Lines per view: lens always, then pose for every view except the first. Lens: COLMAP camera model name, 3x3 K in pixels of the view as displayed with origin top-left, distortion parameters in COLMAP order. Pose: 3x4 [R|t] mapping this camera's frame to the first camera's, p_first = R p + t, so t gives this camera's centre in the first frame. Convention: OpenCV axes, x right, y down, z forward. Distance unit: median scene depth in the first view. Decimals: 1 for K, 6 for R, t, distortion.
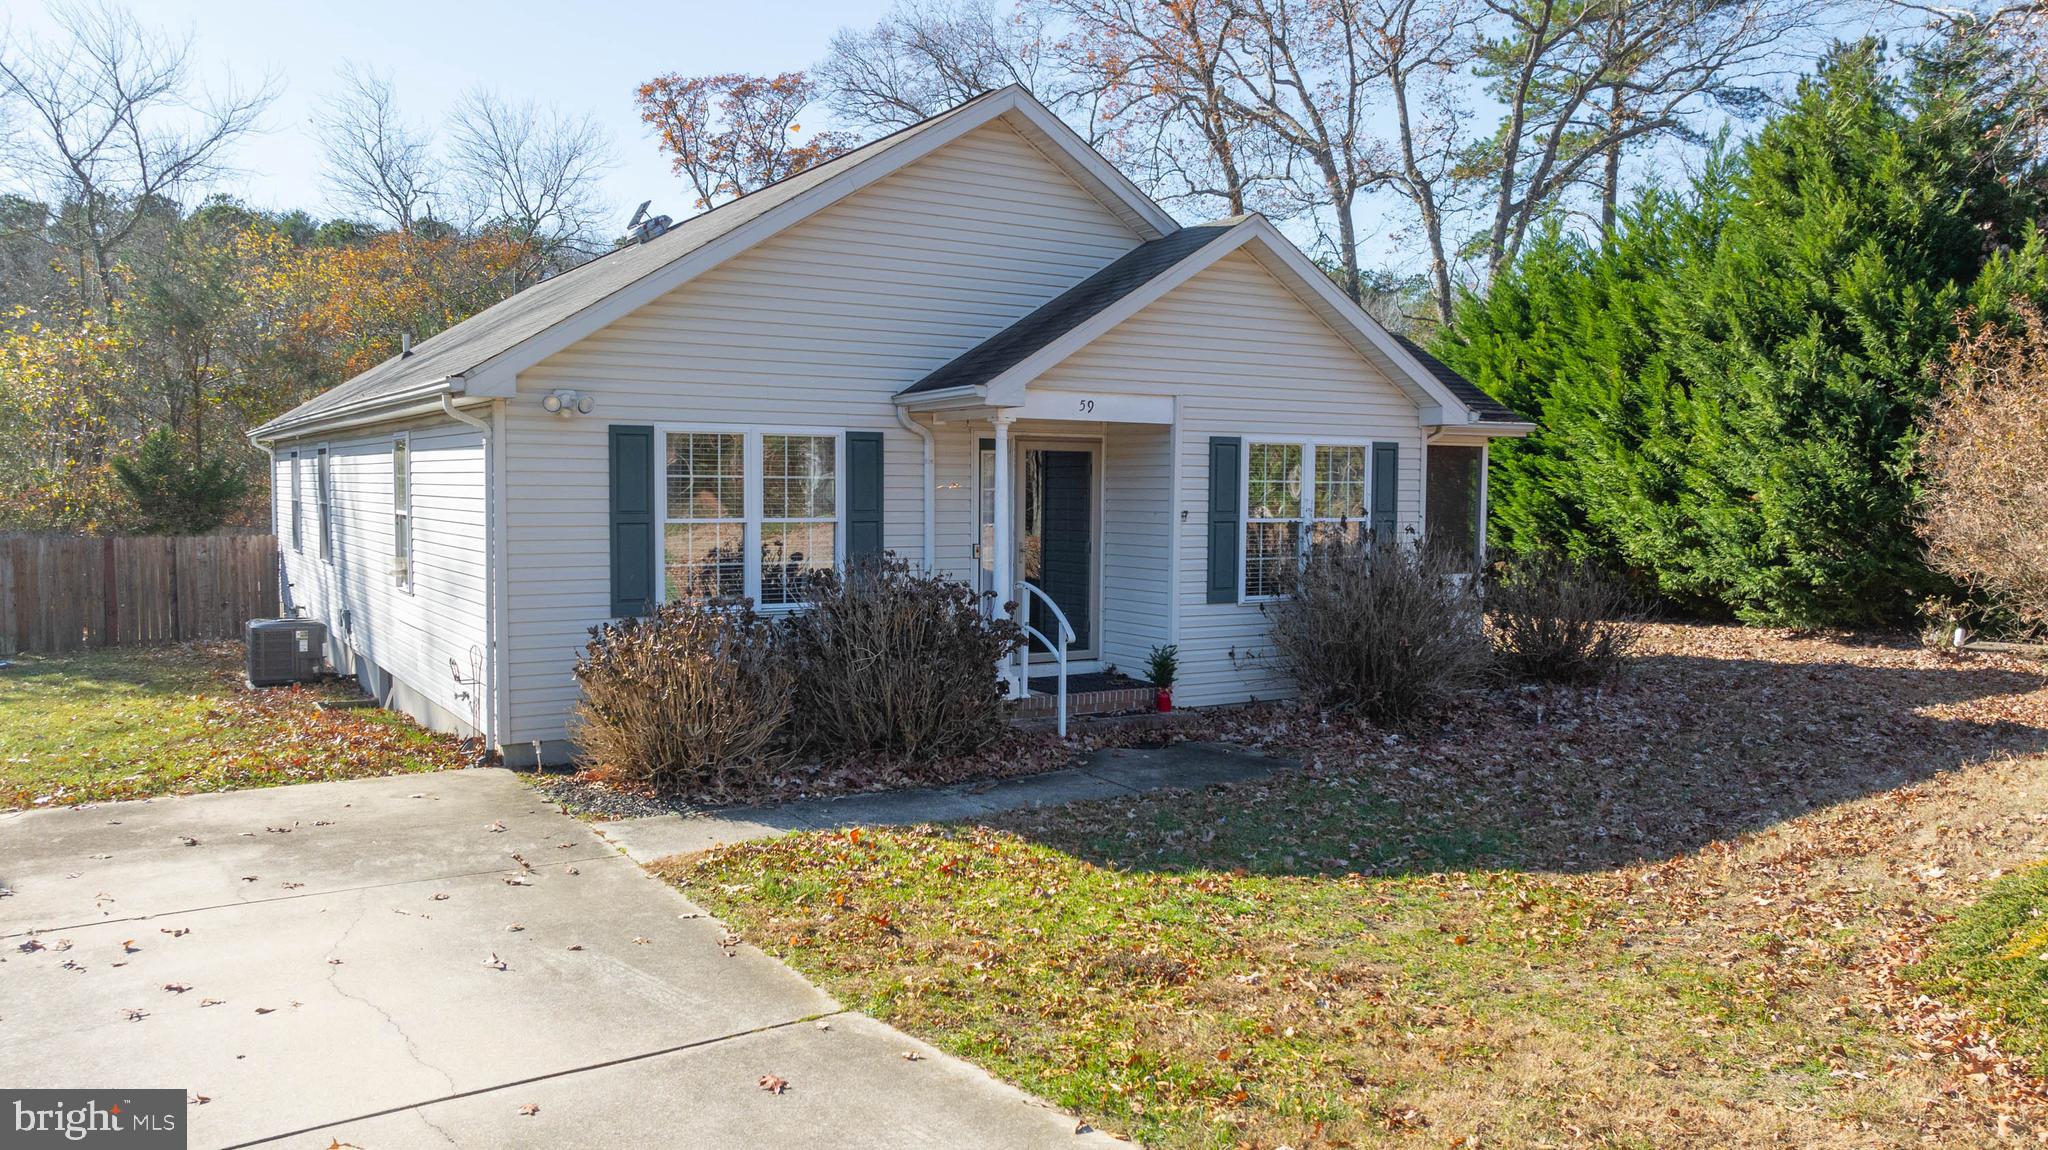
lens RADIAL K [[1535.9, 0, 1013.8], [0, 1535.9, 570.6], [0, 0, 1]] dist [-0.018197, -0.008144]
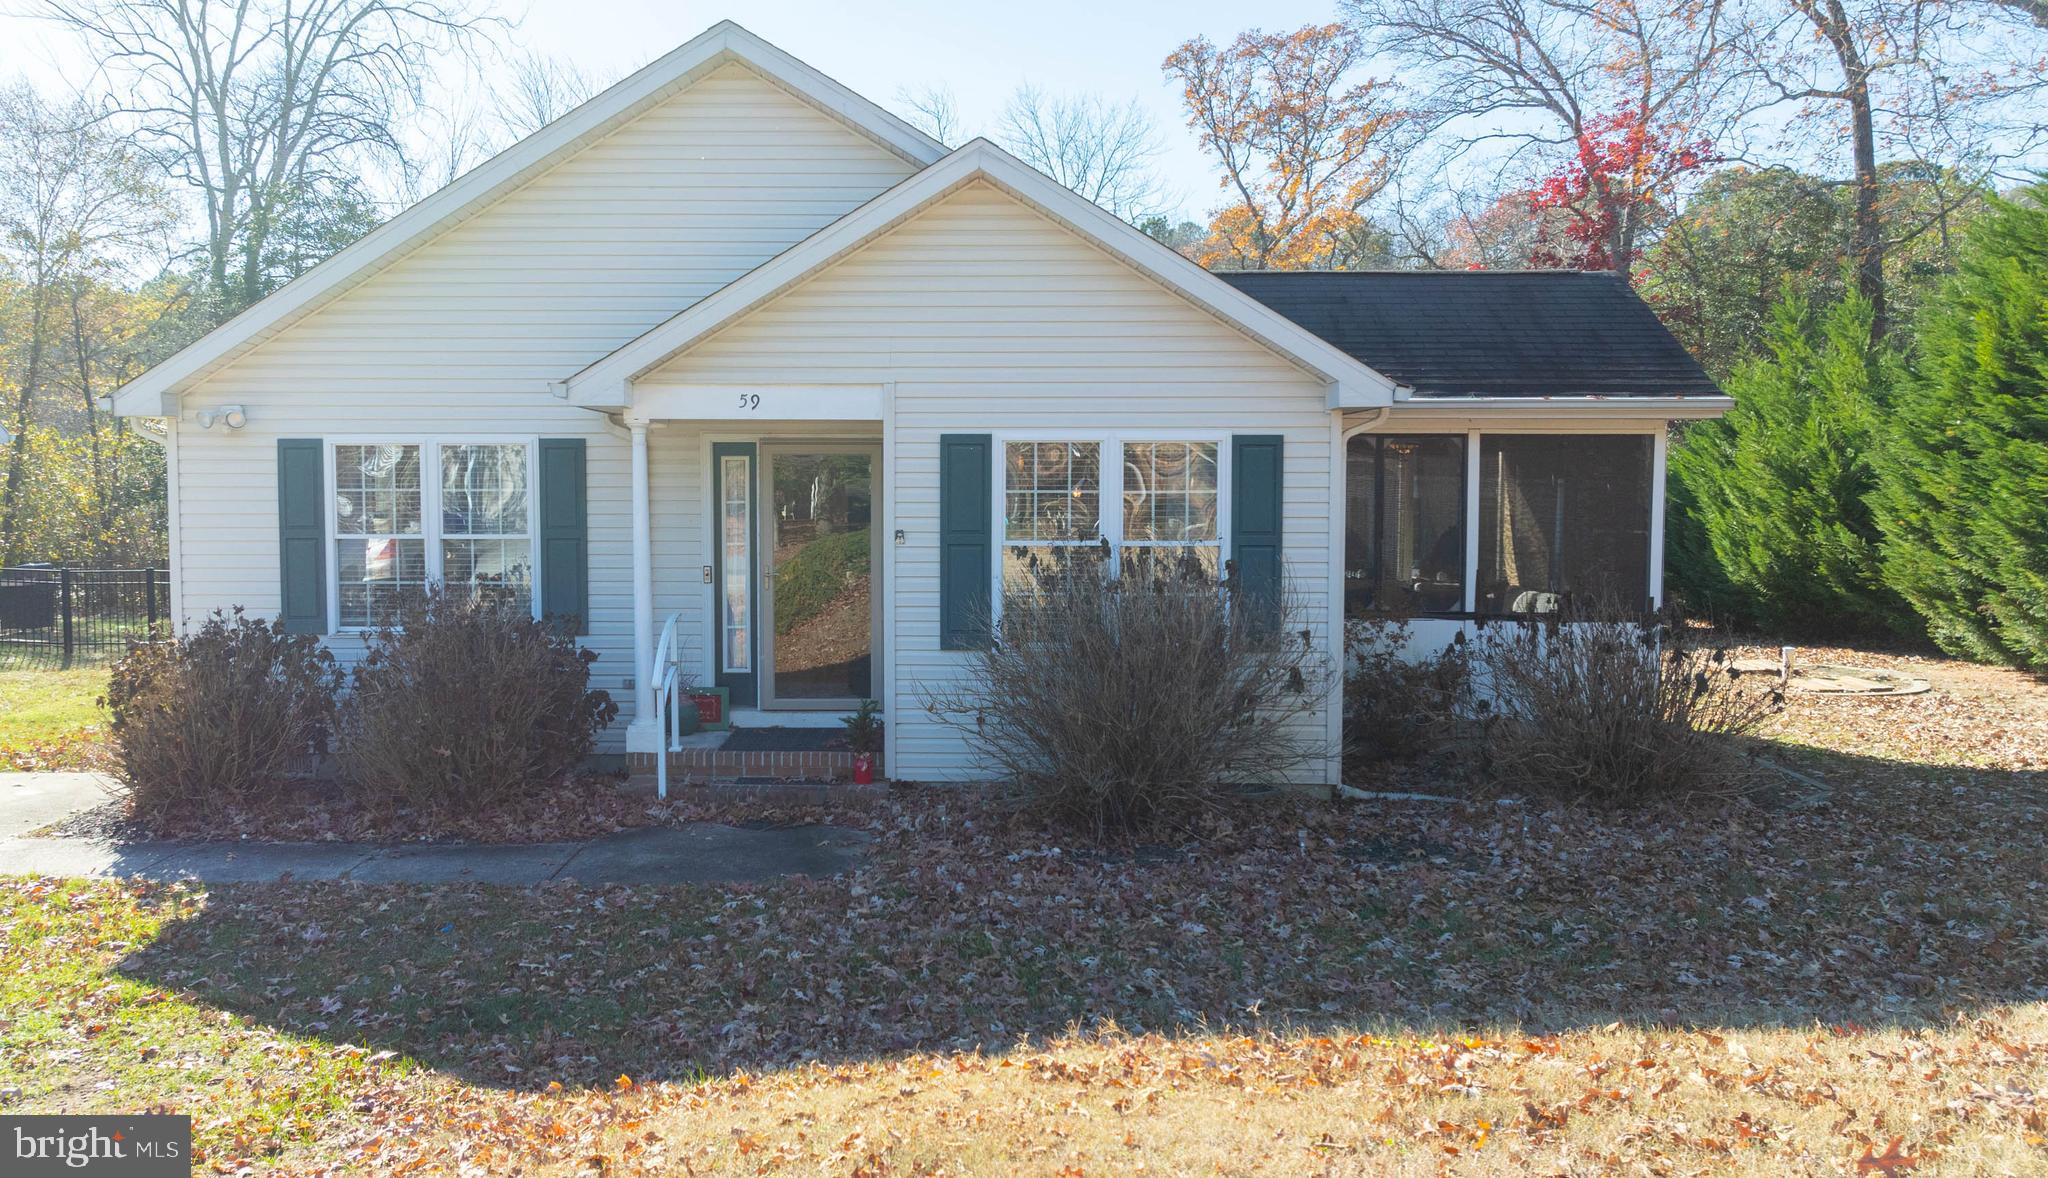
lens RADIAL K [[1659.1, 0, 1028.7], [0, 1659.1, 602.4], [0, 0, 1]] dist [-0.004278, 0.010685]
pose [[0.831288, 0.030526, -0.555003, 0.622920], [-0.026568, 0.999532, 0.015181, -0.016219], [0.555207, 0.002126, 0.831710, 0.324200]]
